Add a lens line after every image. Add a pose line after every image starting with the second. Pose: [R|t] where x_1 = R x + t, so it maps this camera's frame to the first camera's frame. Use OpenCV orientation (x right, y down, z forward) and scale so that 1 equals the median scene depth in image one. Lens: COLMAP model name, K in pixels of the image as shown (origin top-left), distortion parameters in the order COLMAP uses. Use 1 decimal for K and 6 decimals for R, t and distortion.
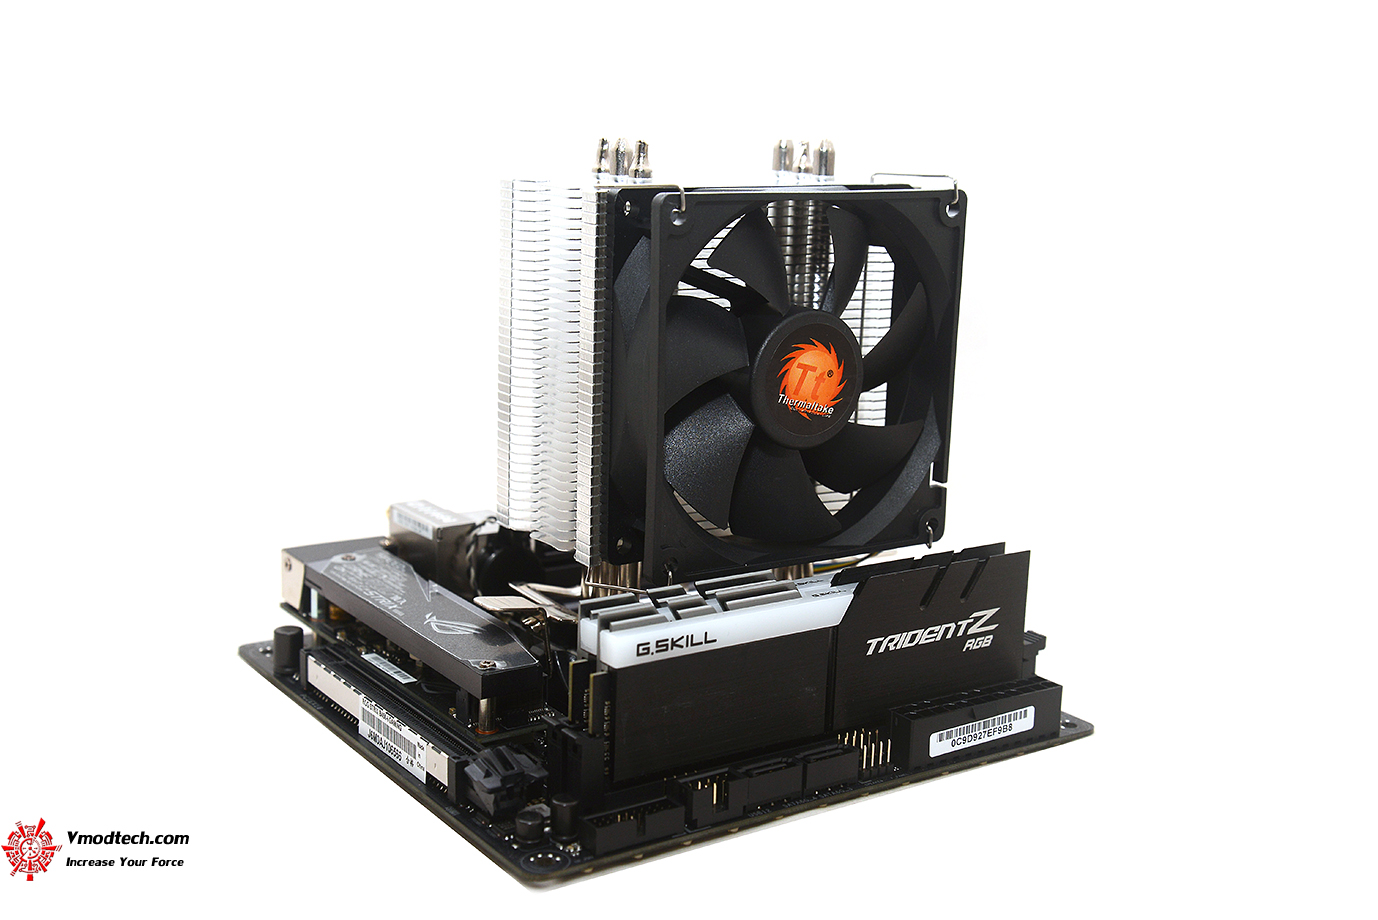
lens RADIAL K [[1762.9, 0, 676.0], [0, 1762.9, 455.5], [0, 0, 1]] dist [0.063979, 0.000000]
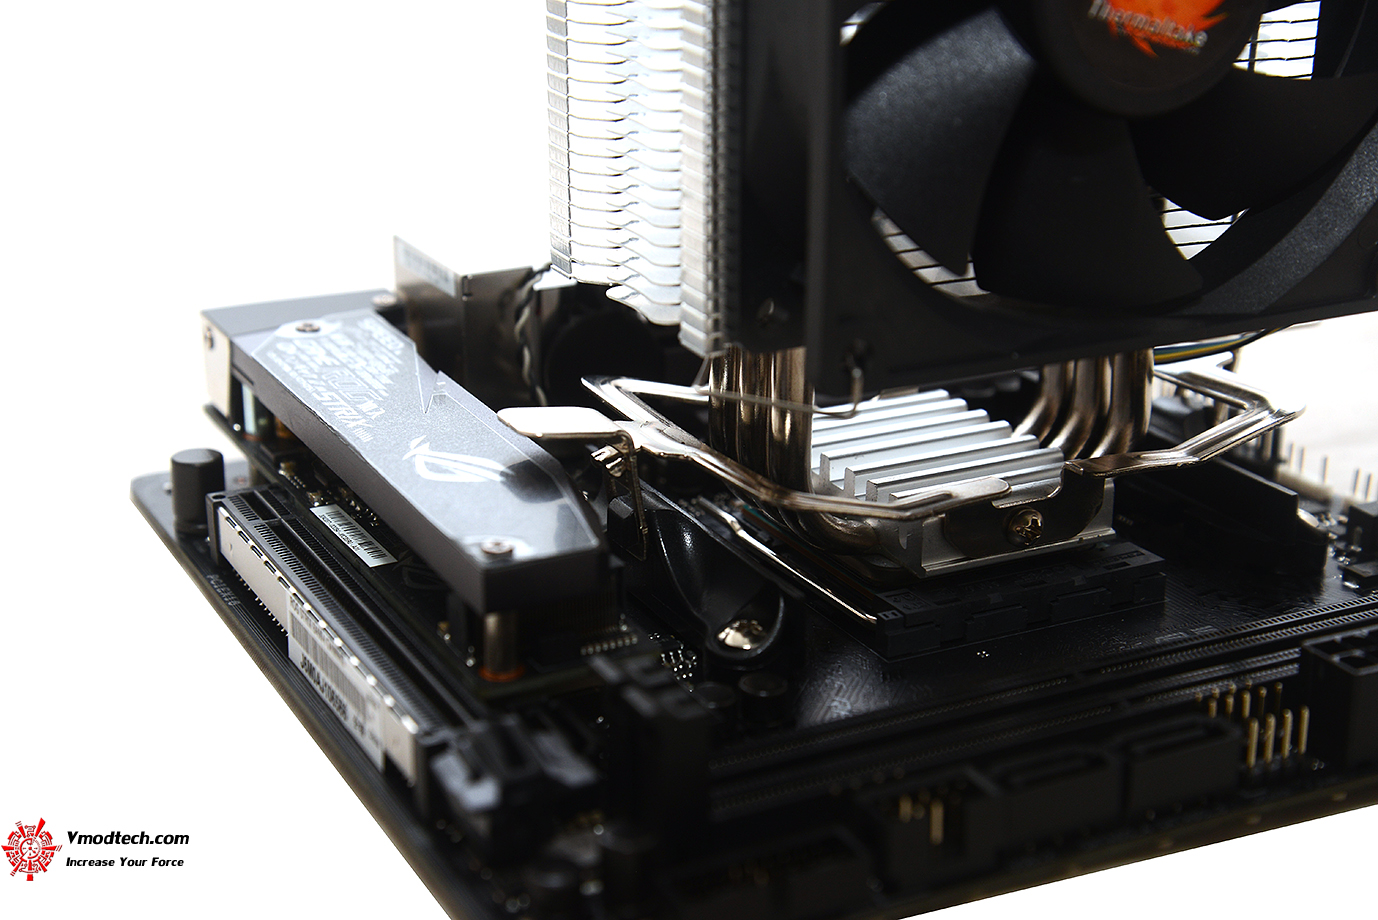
lens RADIAL K [[2234.3, 0, 679.8], [0, 2234.3, 456.7], [0, 0, 1]] dist [0.184886, 0.000000]
pose [[0.991411, 0.013908, -0.130041, 0.027958], [0.002670, 0.991970, 0.126447, 0.009632], [0.130755, -0.125709, 0.983413, 0.349439]]
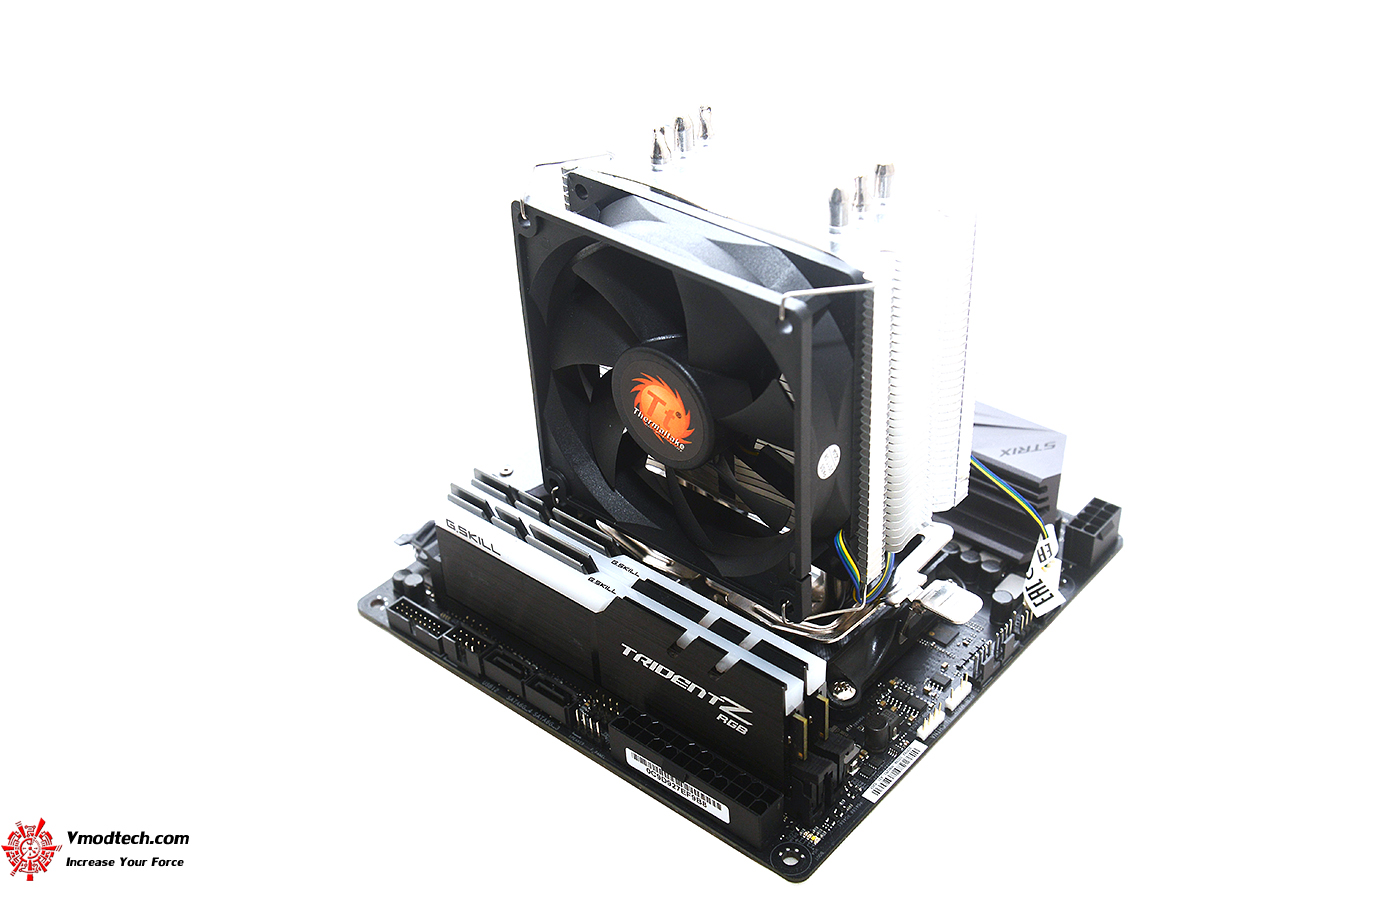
lens RADIAL K [[1584.5, 0, 685.8], [0, 1584.5, 460.9], [0, 0, 1]] dist [0.033693, 0.000000]
pose [[0.272956, 0.541379, -0.795238, 0.812291], [-0.161326, 0.840681, 0.516942, -0.486926], [0.948403, -0.012810, 0.316808, 0.709463]]
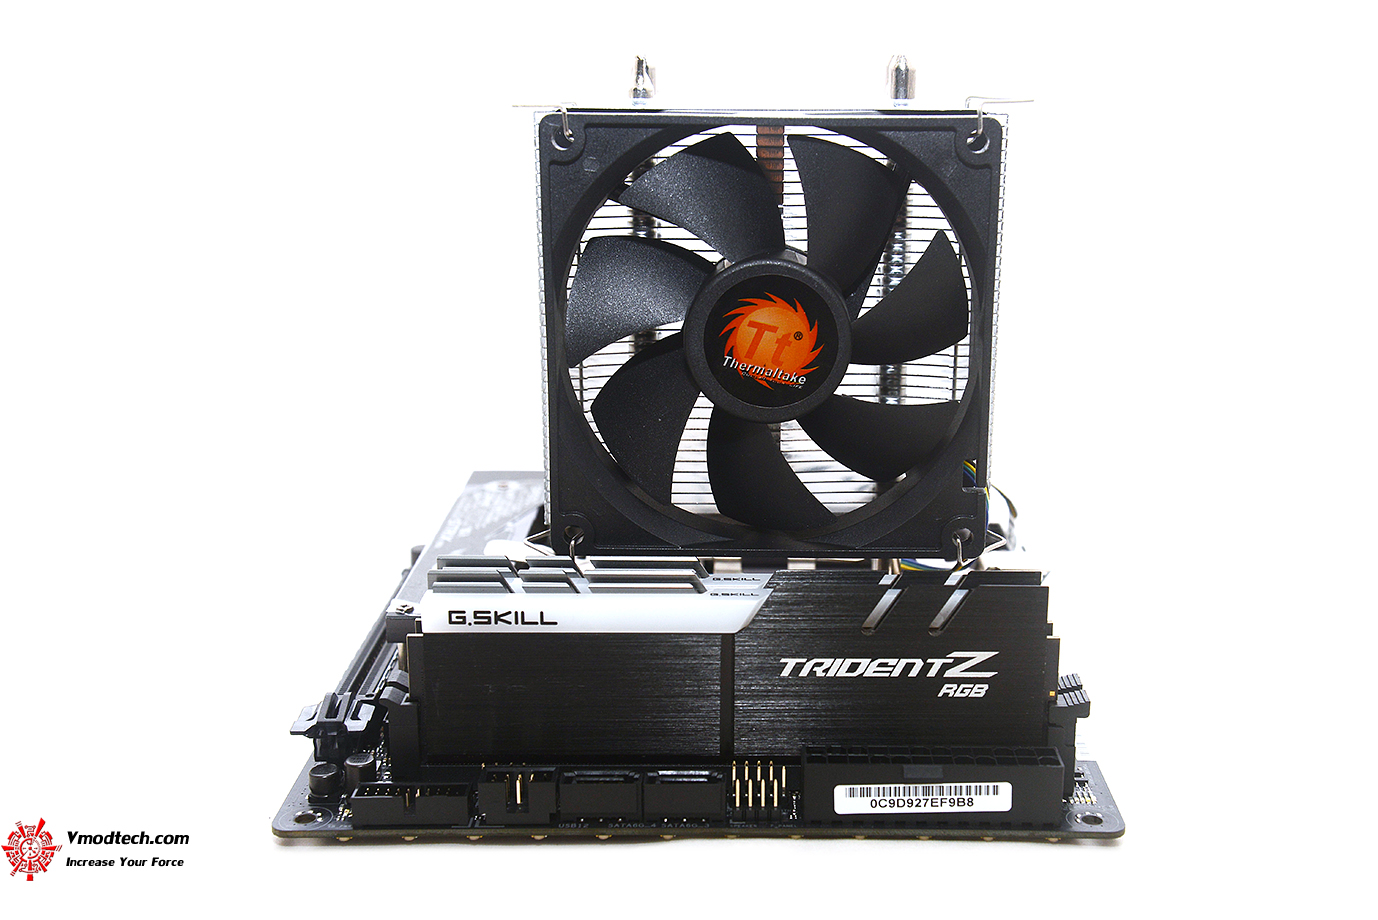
lens RADIAL K [[1762.9, 0, 742.5], [0, 1762.9, 462.6], [0, 0, 1]] dist [0.063979, 0.000000]
pose [[0.824447, 0.122163, -0.552598, 0.528064], [-0.101242, 0.992510, 0.068367, -0.041165], [0.556810, -0.000418, 0.830639, 0.289186]]
